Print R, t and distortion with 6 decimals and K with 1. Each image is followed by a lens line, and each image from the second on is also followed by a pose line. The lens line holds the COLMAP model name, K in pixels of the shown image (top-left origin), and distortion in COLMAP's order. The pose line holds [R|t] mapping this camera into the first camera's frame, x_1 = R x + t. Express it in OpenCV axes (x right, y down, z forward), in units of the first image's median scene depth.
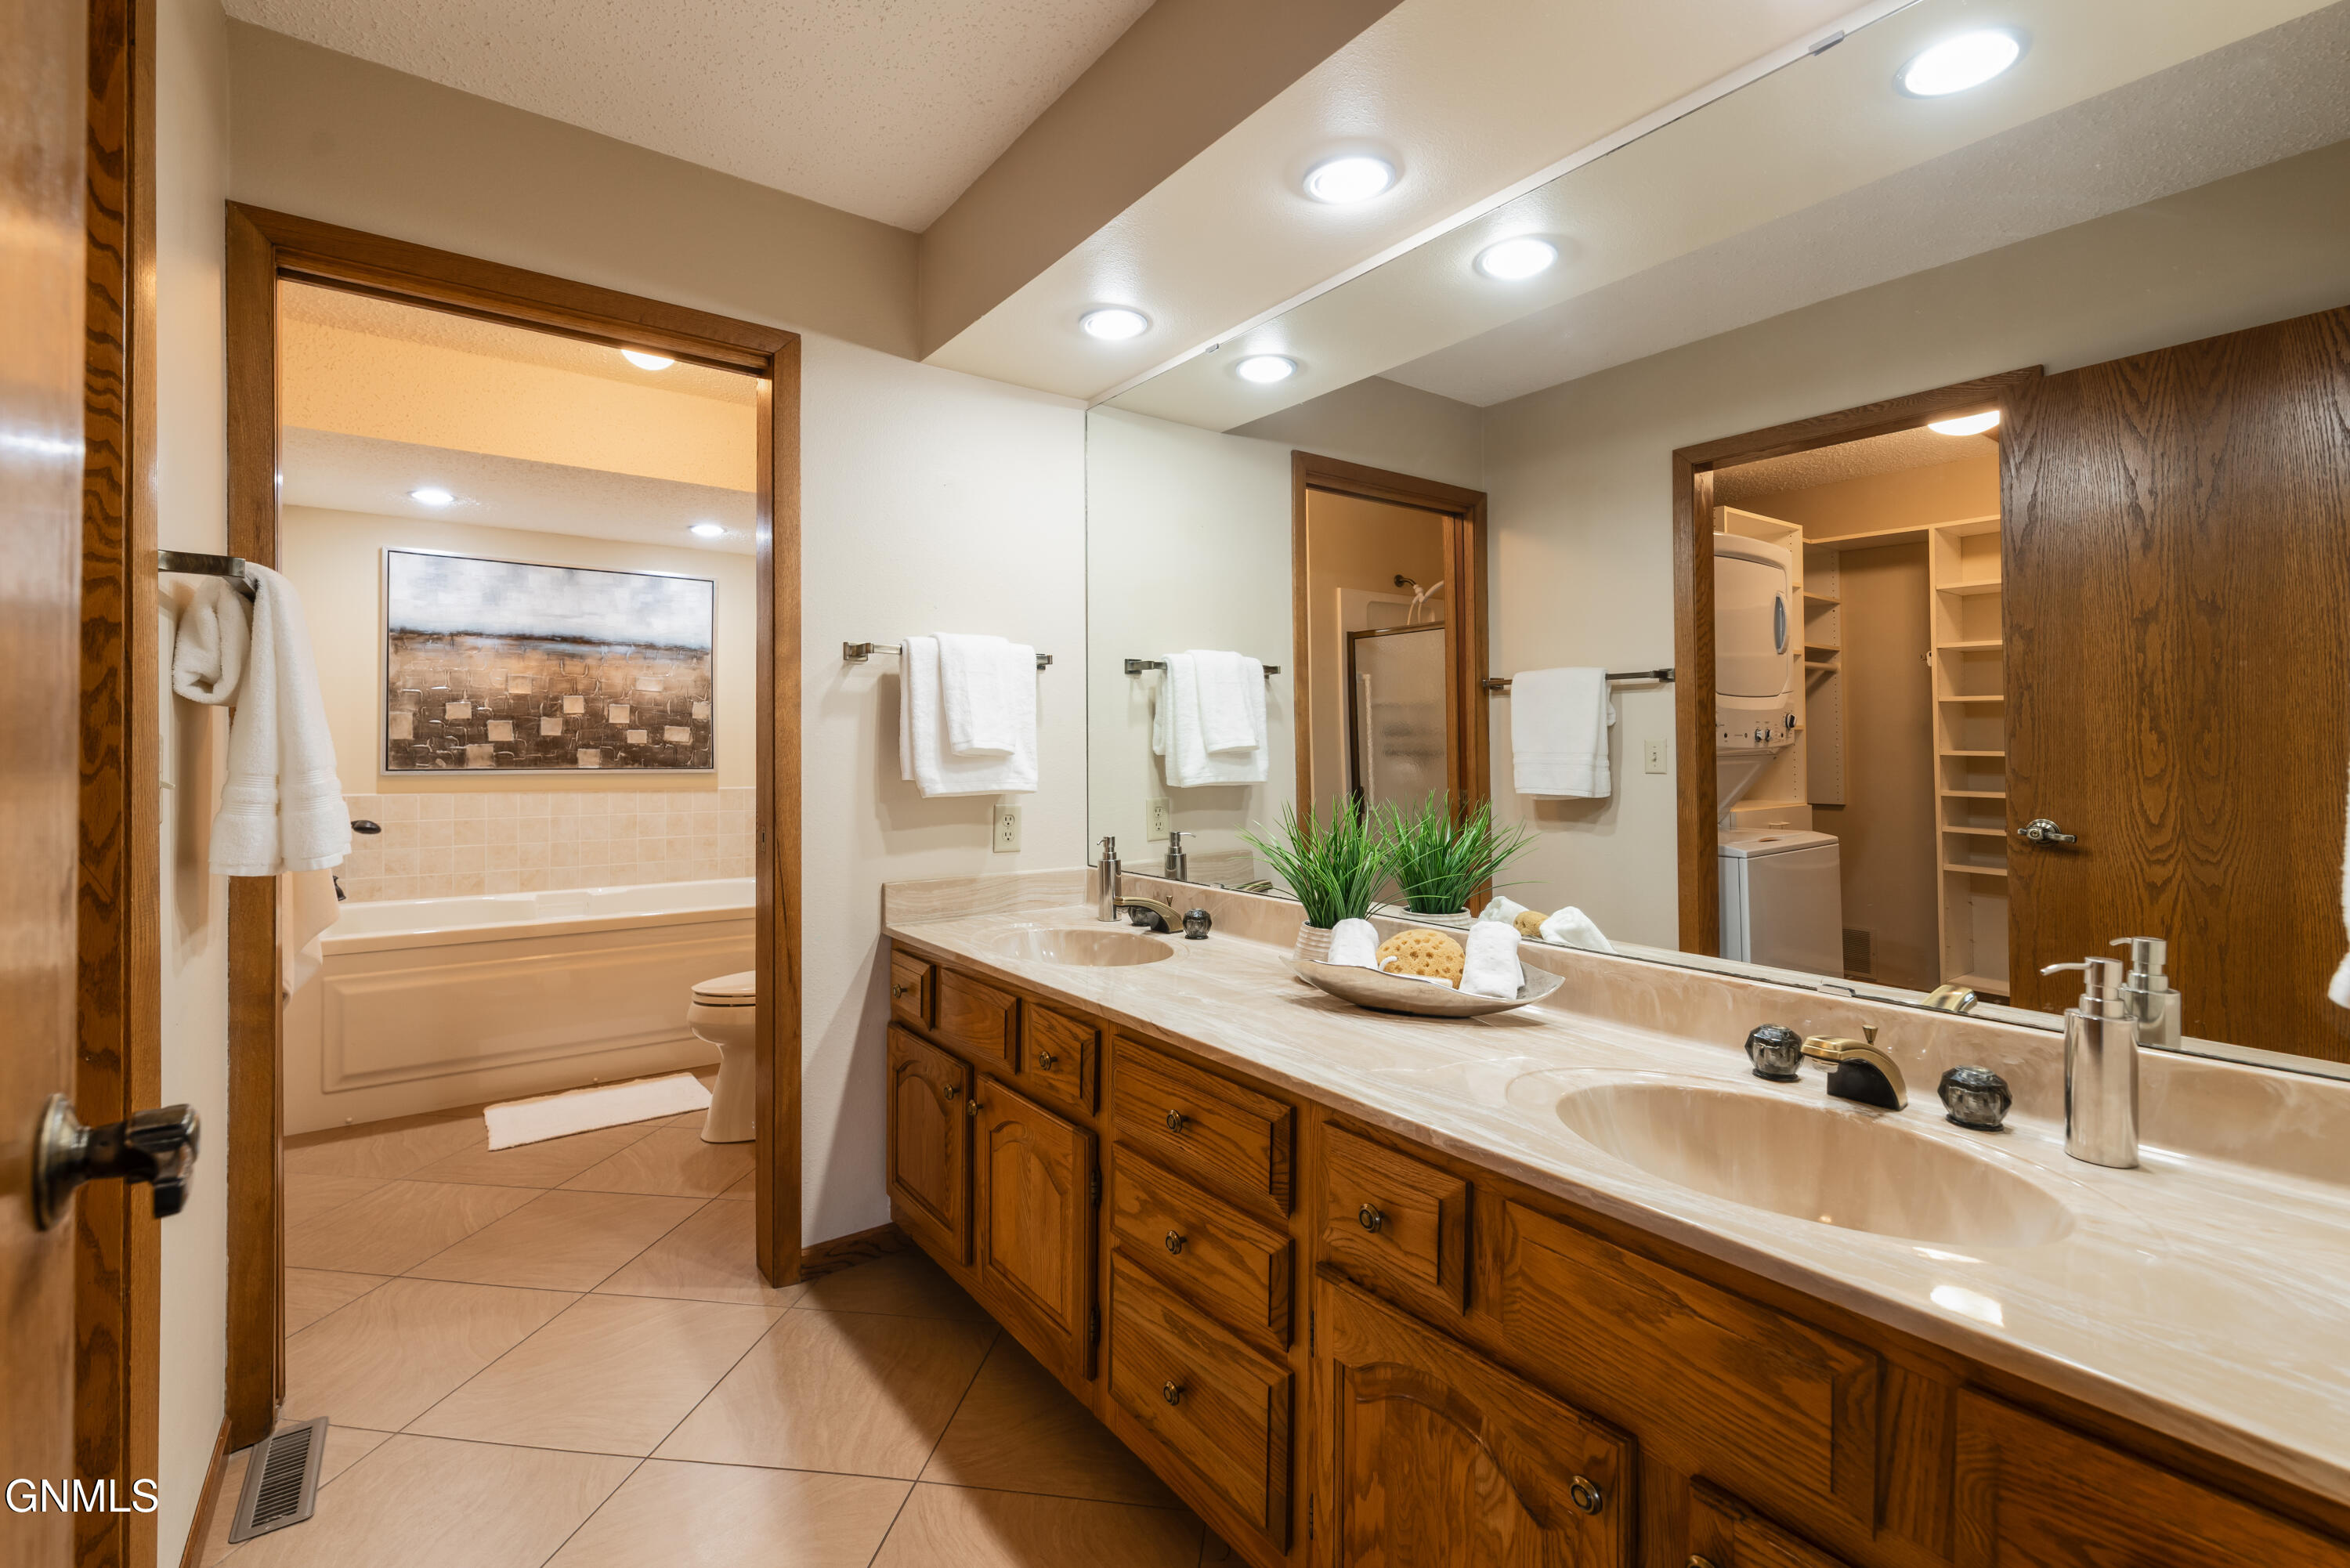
lens RADIAL K [[1014.1, 0, 1211.2], [0, 1014.1, 751.5], [0, 0, 1]] dist [-0.000052, -0.000724]
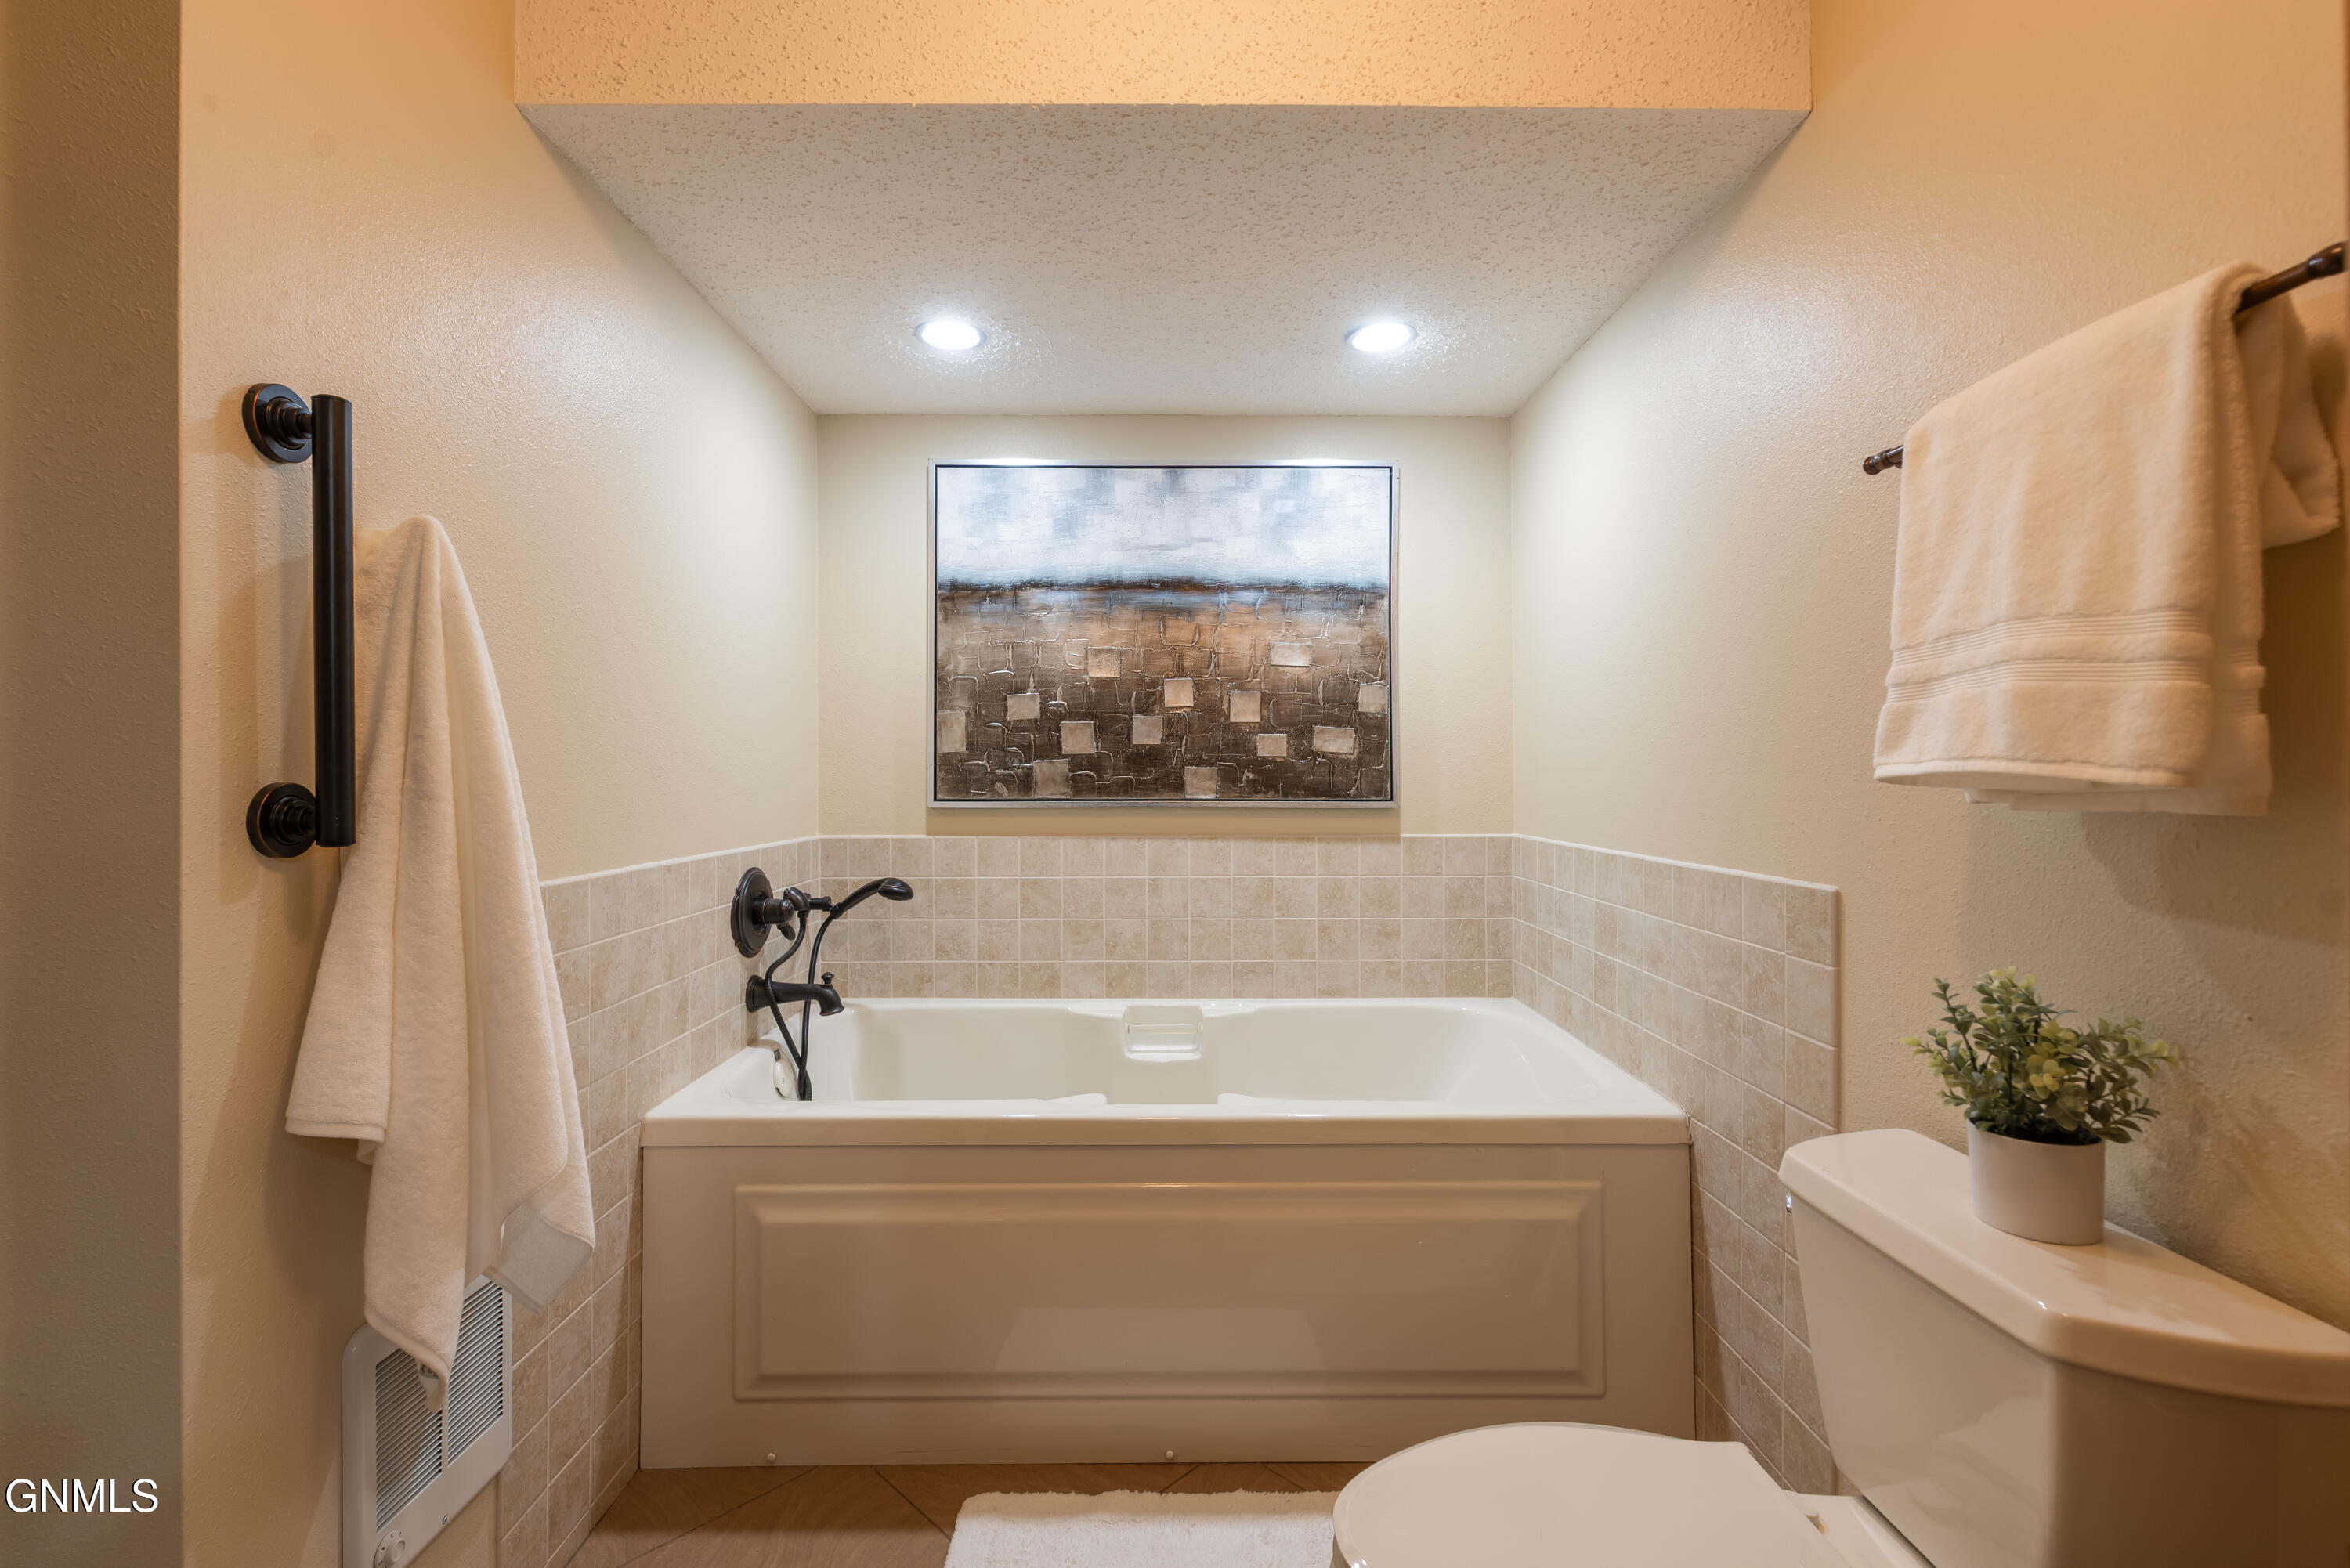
lens RADIAL K [[1014.1, 0, 1185.7], [0, 1014.1, 771.4], [0, 0, 1]] dist [-0.000052, -0.000724]
pose [[0.789941, -0.002453, -0.613178, -0.259750], [0.002772, 0.999996, -0.000429, 0.000565], [0.613177, -0.001361, 0.789945, 0.533287]]
